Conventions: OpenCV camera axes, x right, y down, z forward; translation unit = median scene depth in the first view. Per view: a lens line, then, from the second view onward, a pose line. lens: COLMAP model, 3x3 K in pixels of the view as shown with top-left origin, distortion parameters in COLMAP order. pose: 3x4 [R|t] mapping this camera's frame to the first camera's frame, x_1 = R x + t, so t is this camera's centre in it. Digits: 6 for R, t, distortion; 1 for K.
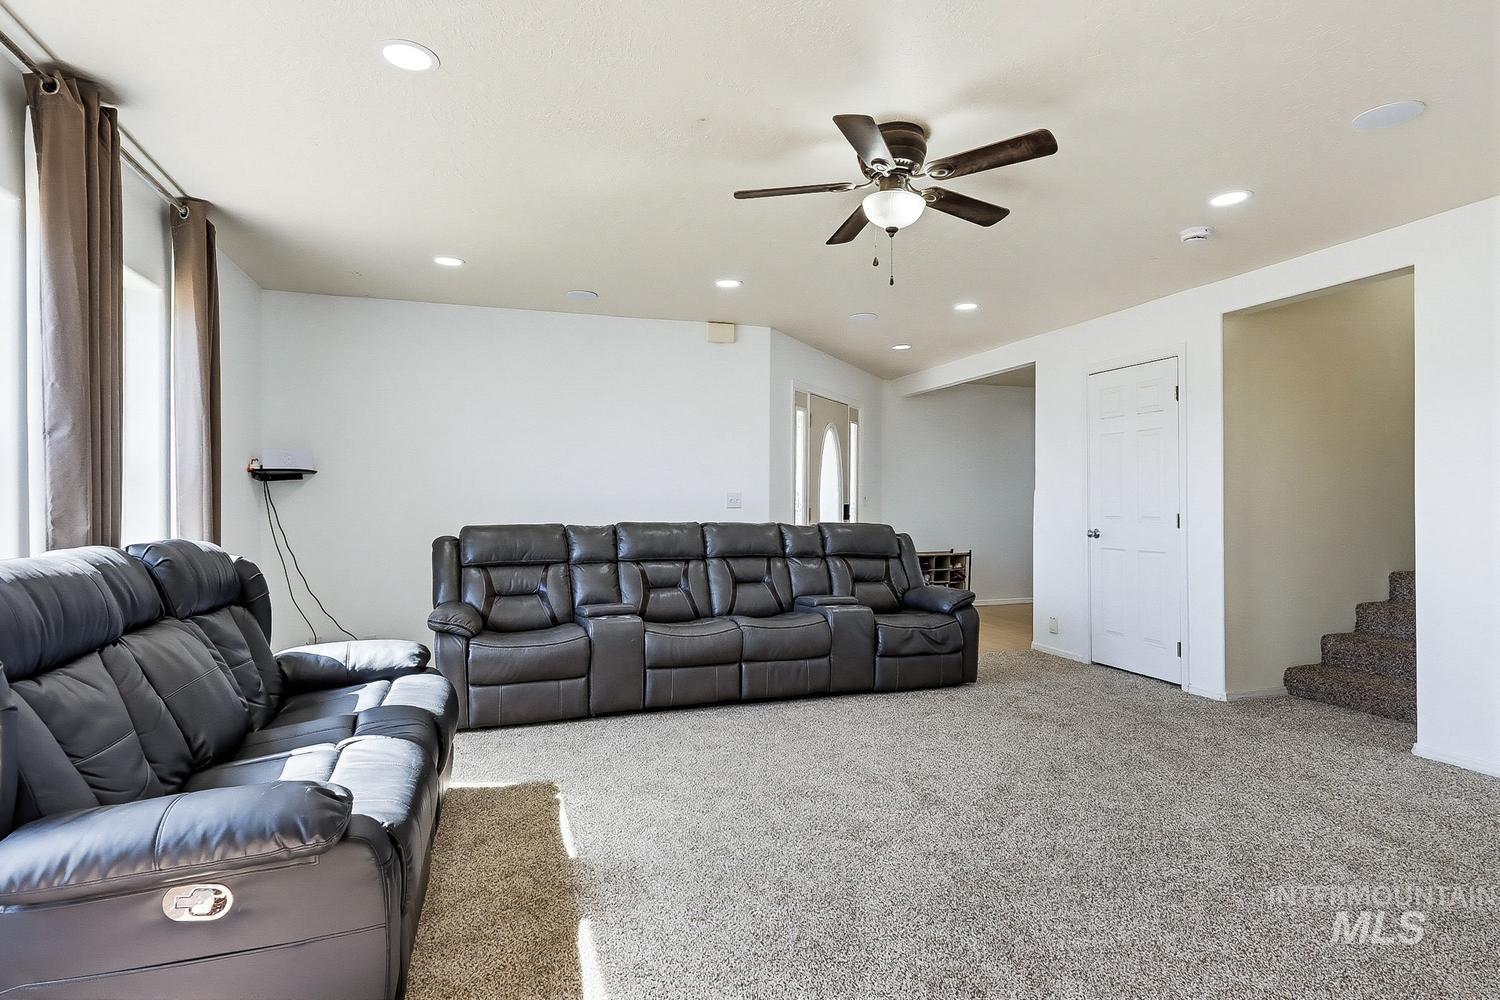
lens RADIAL K [[786.0, 0, 750.0], [0, 786.0, 500.0], [0, 0, 1]] dist [0.002858, -0.000015]
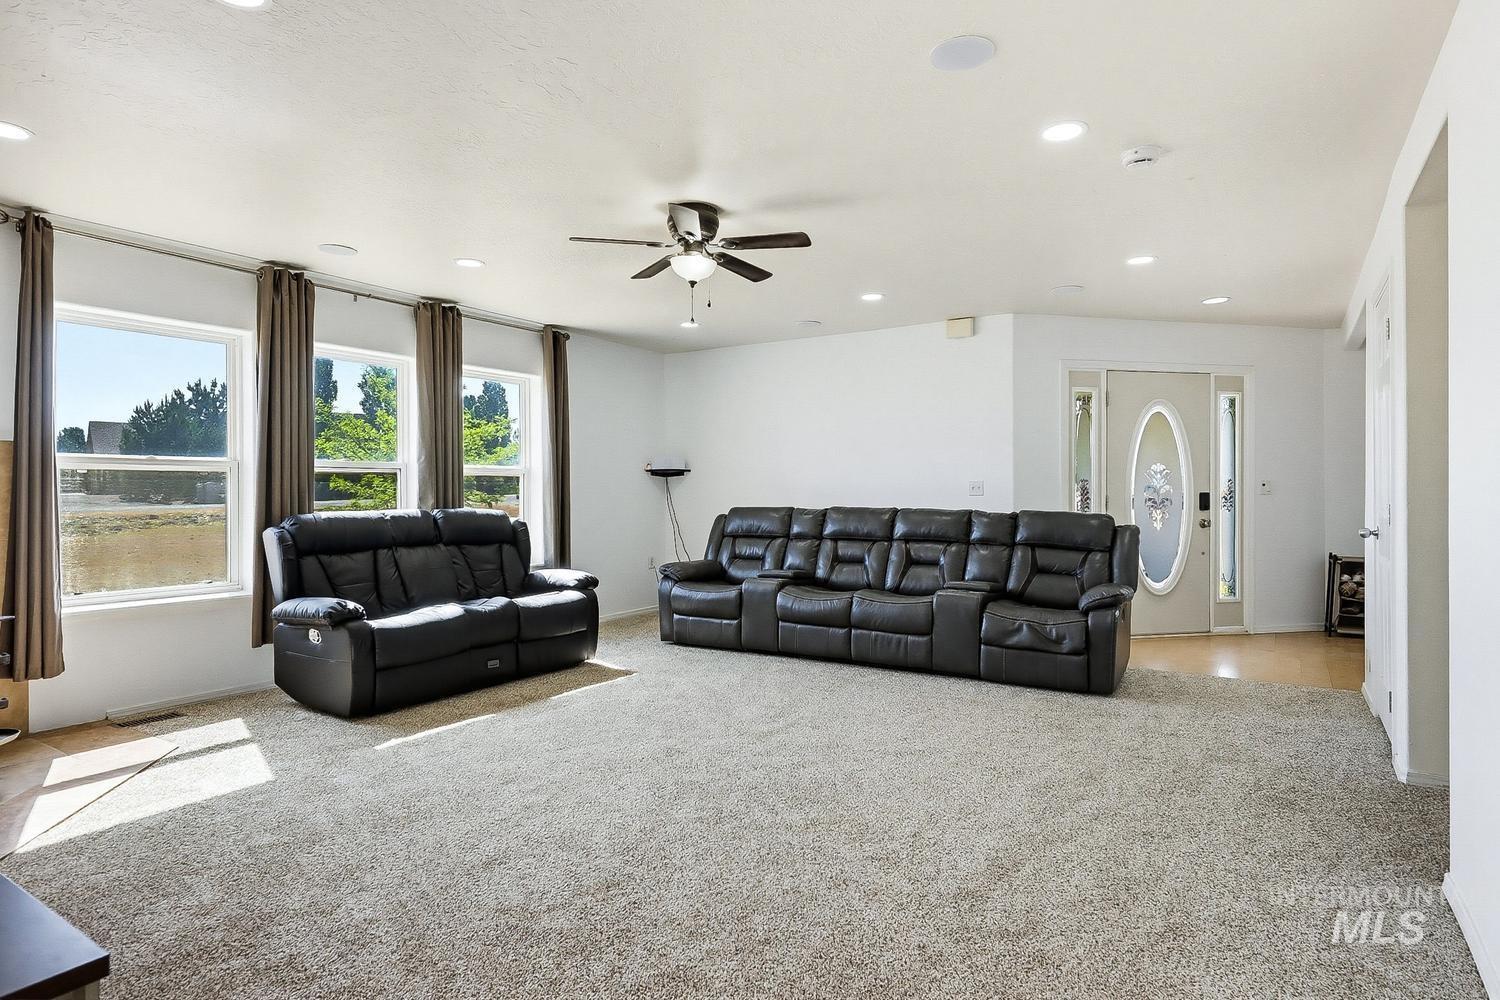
lens RADIAL K [[801.9, 0, 755.2], [0, 801.9, 495.4], [0, 0, 1]] dist [0.016287, -0.001113]
pose [[0.626775, 0.004855, -0.779185, 0.778142], [0.009307, 0.999863, 0.013716, -0.007353], [0.779145, -0.015849, 0.626643, 0.132042]]
